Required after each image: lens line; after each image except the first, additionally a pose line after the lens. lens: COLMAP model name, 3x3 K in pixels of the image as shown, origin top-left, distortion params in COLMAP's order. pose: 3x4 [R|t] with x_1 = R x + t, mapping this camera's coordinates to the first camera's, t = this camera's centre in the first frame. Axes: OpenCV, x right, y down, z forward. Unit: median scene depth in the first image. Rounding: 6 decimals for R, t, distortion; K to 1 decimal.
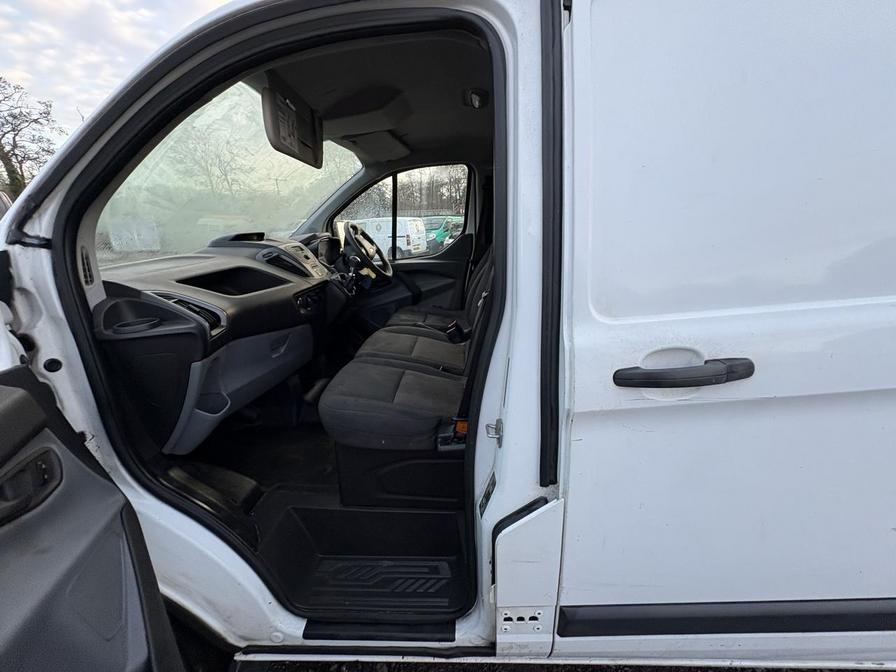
lens RADIAL K [[361.8, 0, 451.5], [0, 361.8, 337.2], [0, 0, 1]] dist [-0.000651, -0.000437]
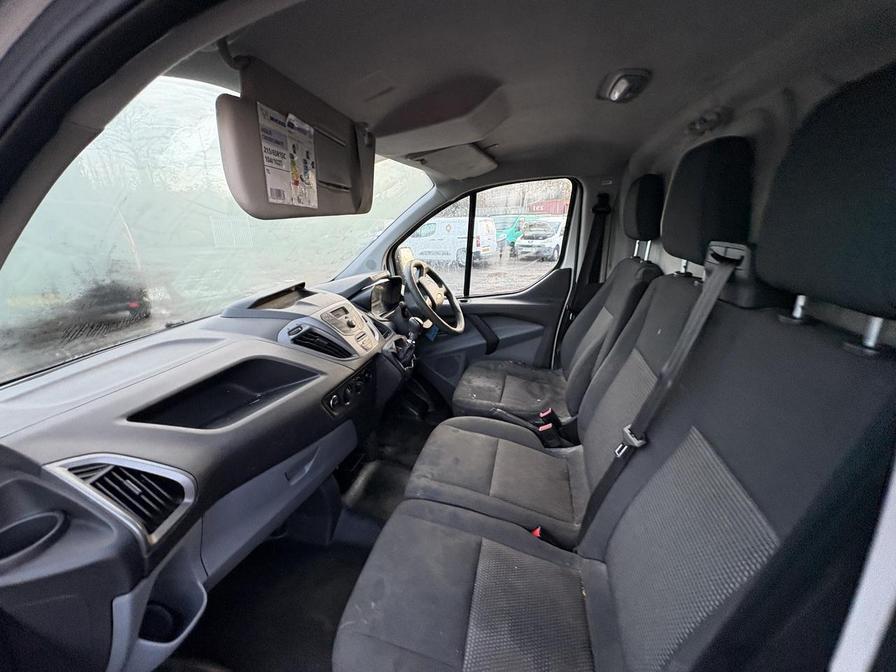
lens RADIAL K [[361.8, 0, 446.2], [0, 361.8, 338.1], [0, 0, 1]] dist [-0.000651, -0.000437]
pose [[0.980797, 0.053902, -0.187435, -0.057477], [-0.051482, 0.998516, 0.017755, -0.166346], [0.188114, -0.007765, 0.982117, 0.247362]]
